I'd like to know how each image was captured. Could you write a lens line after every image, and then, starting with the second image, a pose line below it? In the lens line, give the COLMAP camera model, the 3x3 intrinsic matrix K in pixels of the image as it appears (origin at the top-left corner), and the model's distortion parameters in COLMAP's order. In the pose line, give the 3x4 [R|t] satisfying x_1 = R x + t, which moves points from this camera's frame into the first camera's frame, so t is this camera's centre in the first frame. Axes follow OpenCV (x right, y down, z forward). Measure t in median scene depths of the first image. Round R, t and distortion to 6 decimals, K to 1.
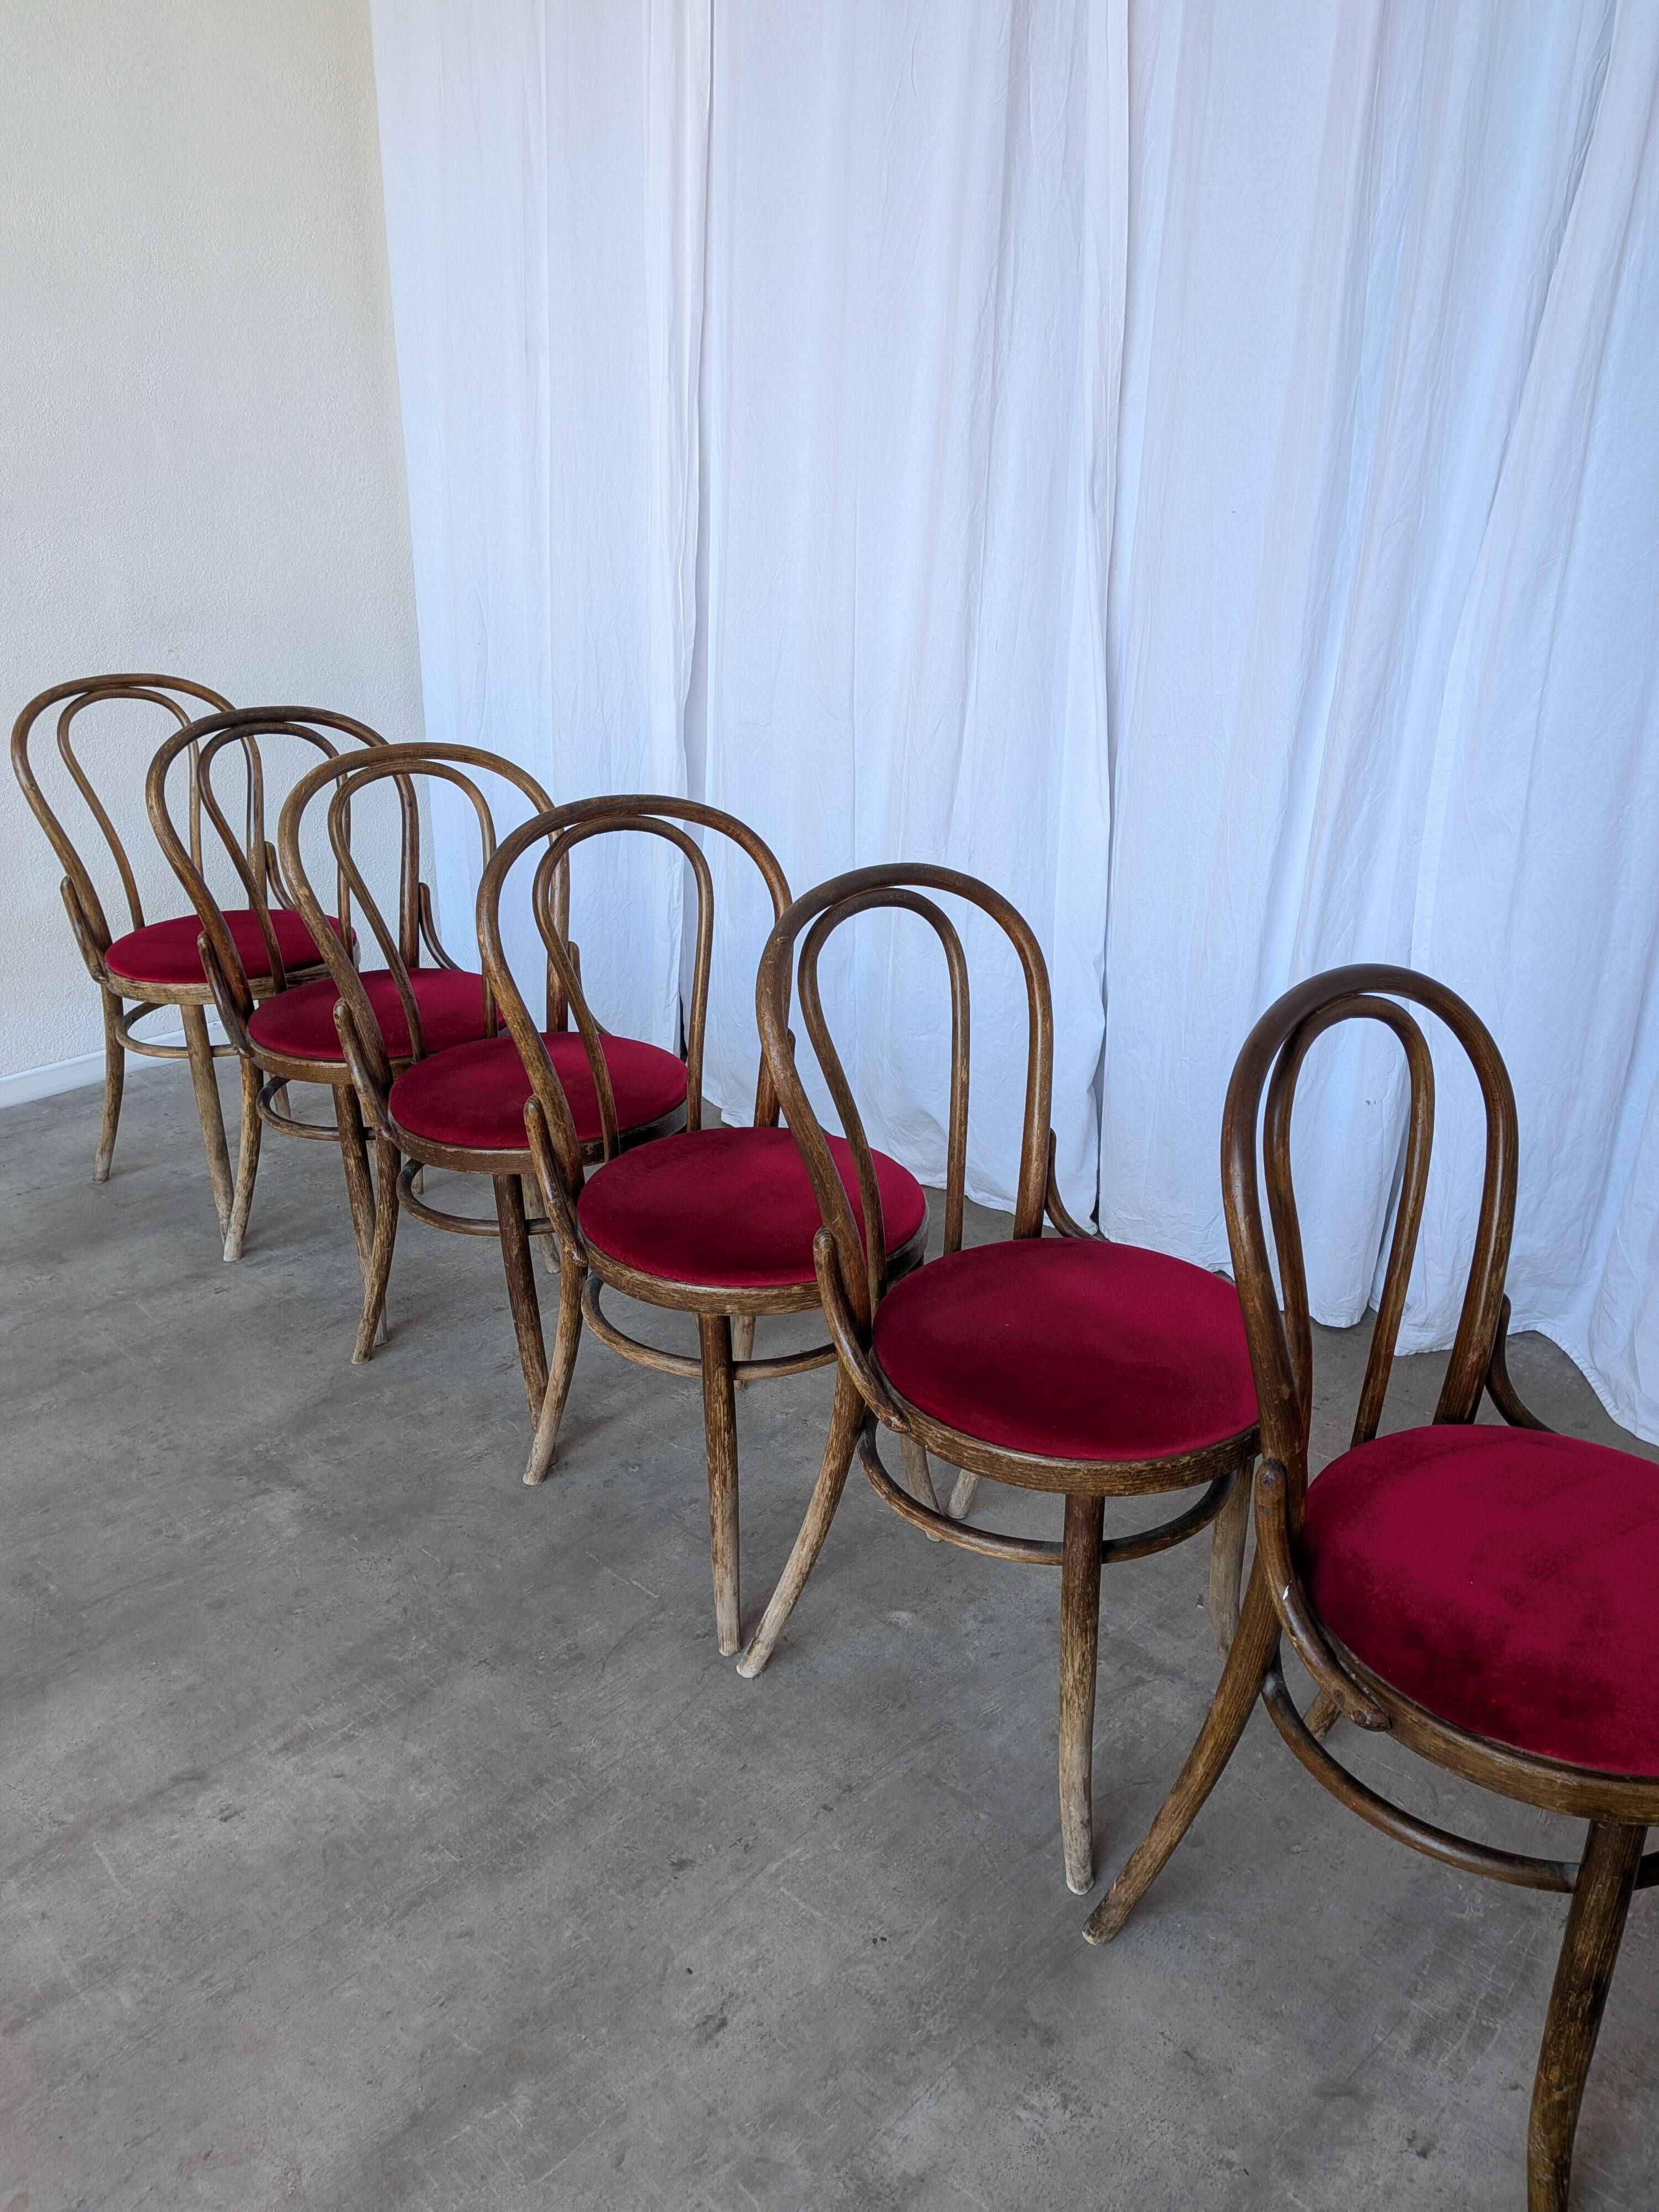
lens RADIAL K [[1636.8, 0, 822.3], [0, 1636.8, 1097.4], [0, 0, 1]] dist [0.034985, -0.079087]
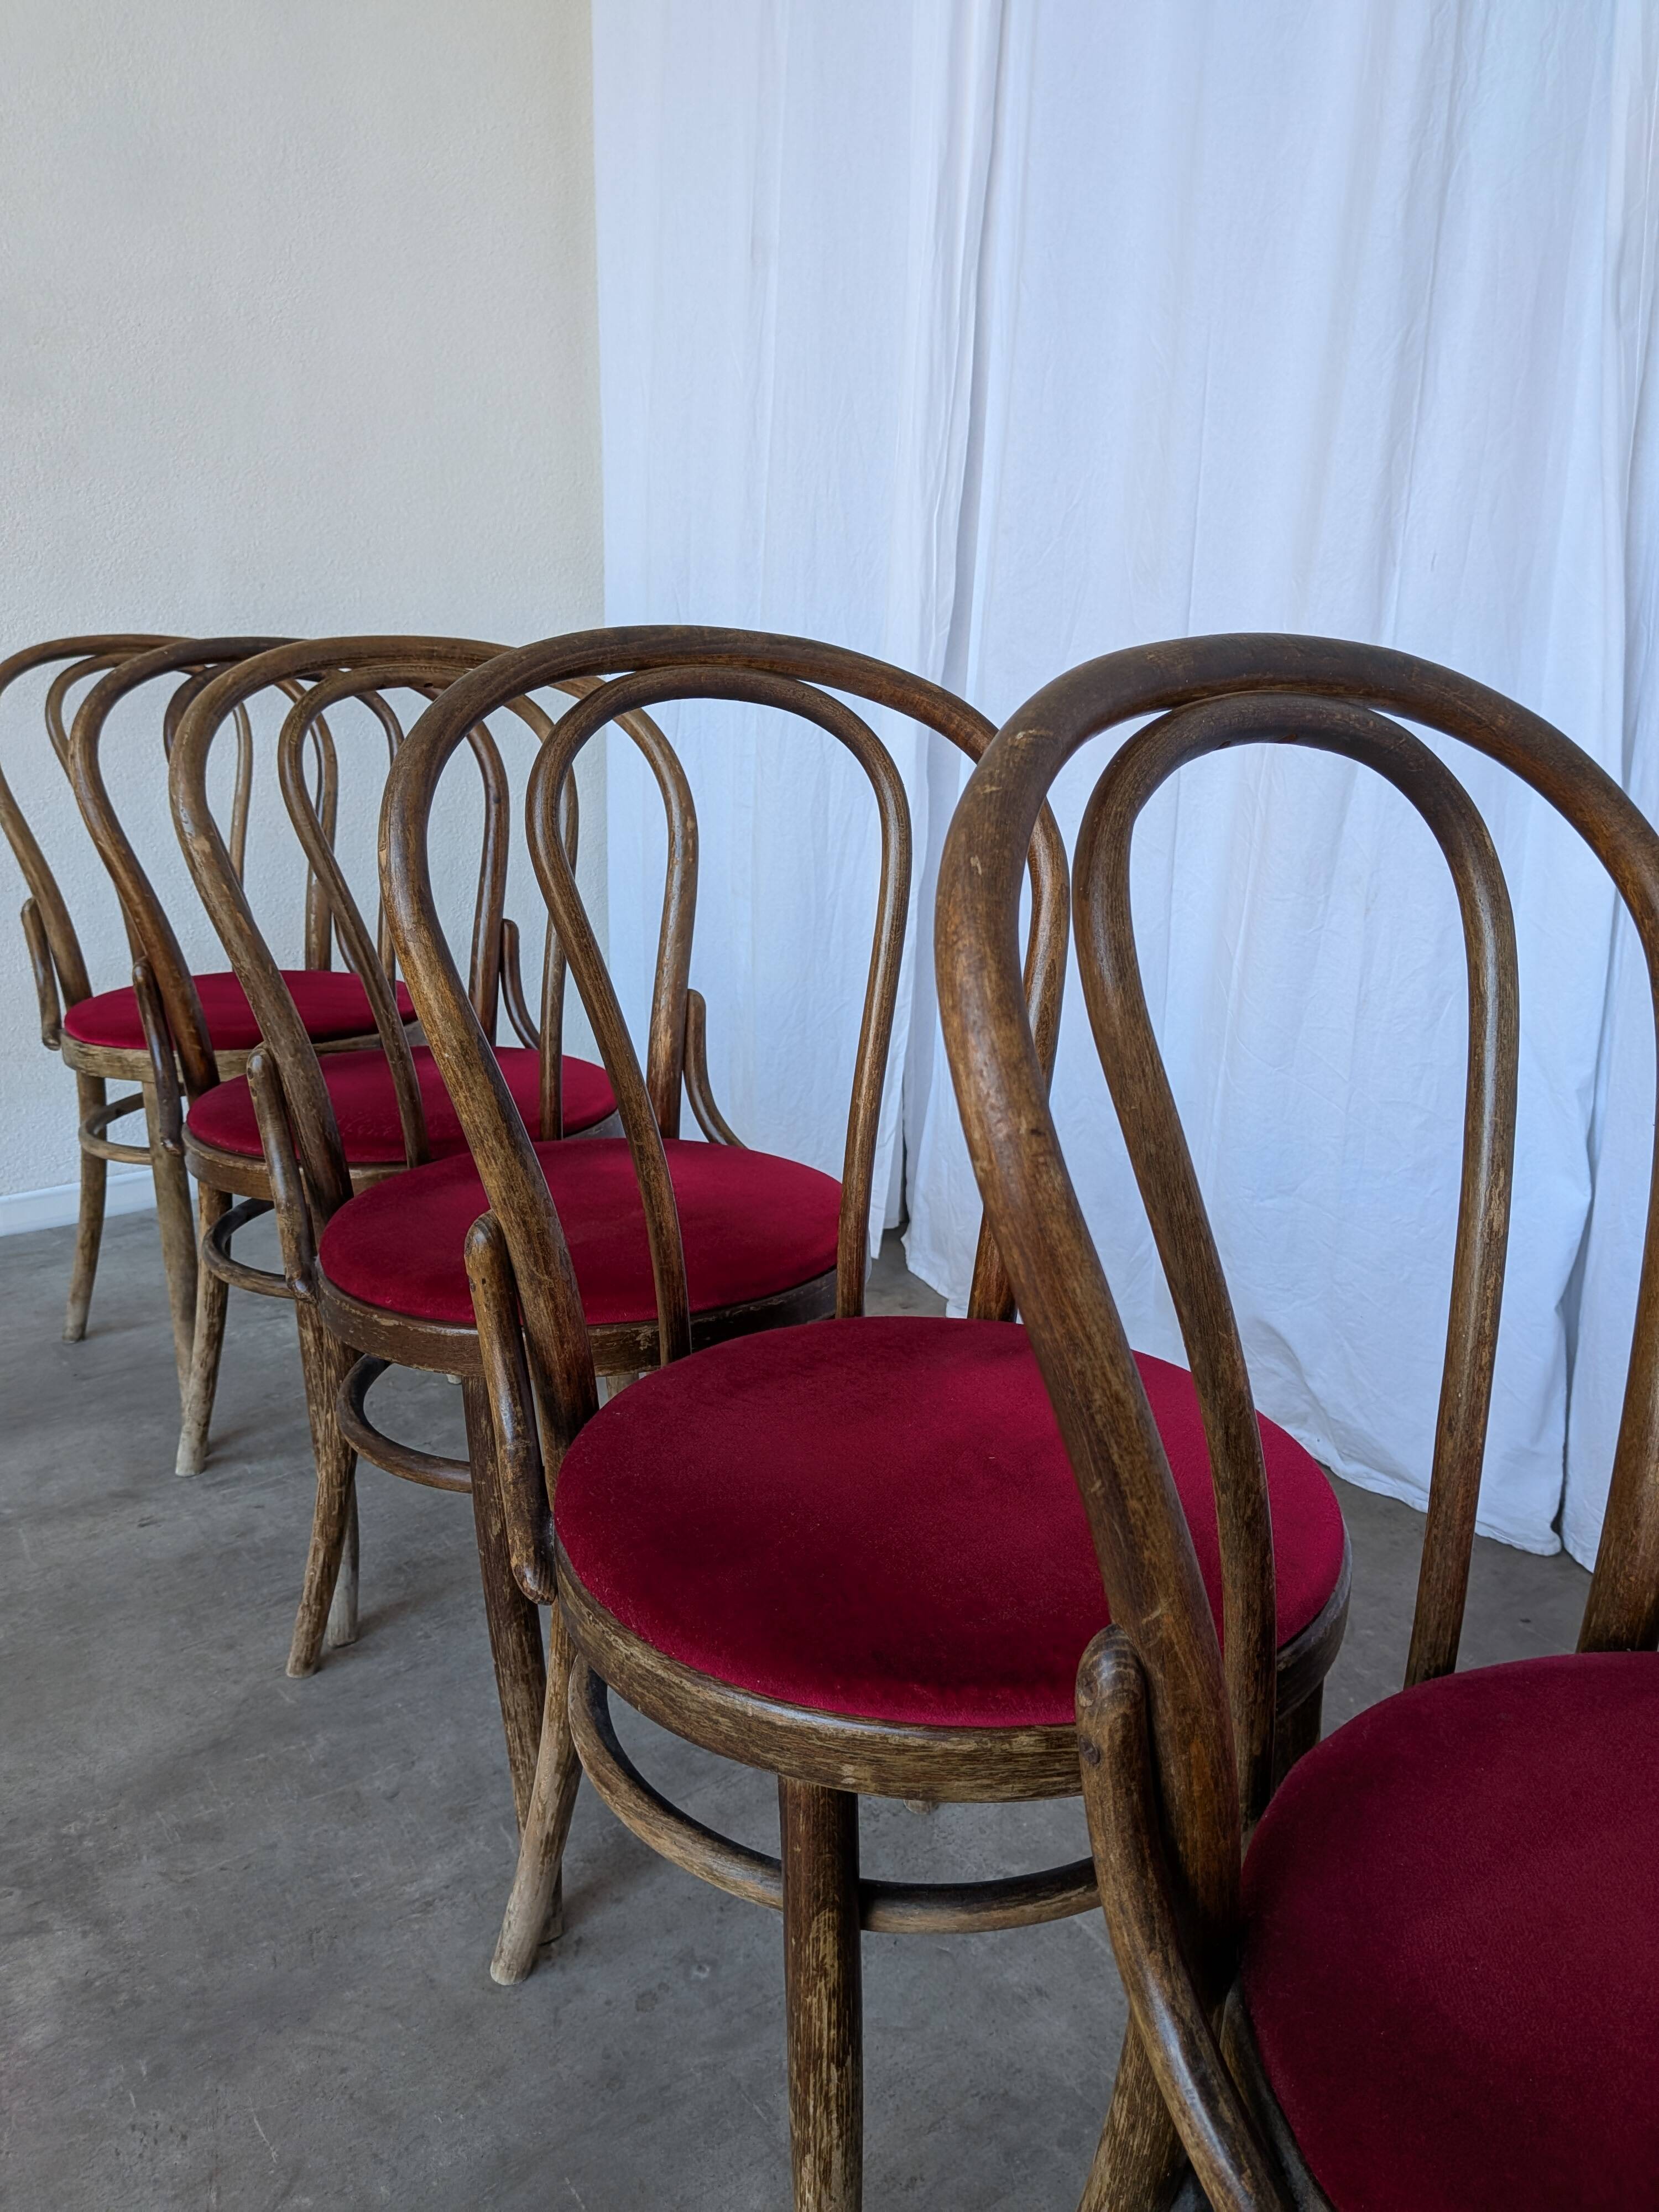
lens RADIAL K [[1636.8, 0, 845.6], [0, 1636.8, 1126.0], [0, 0, 1]] dist [0.034985, -0.079087]
pose [[0.986577, 0.053289, -0.154355, -0.004577], [-0.069902, 0.992088, -0.104281, 0.013420], [0.147577, 0.113671, 0.982497, 0.474803]]
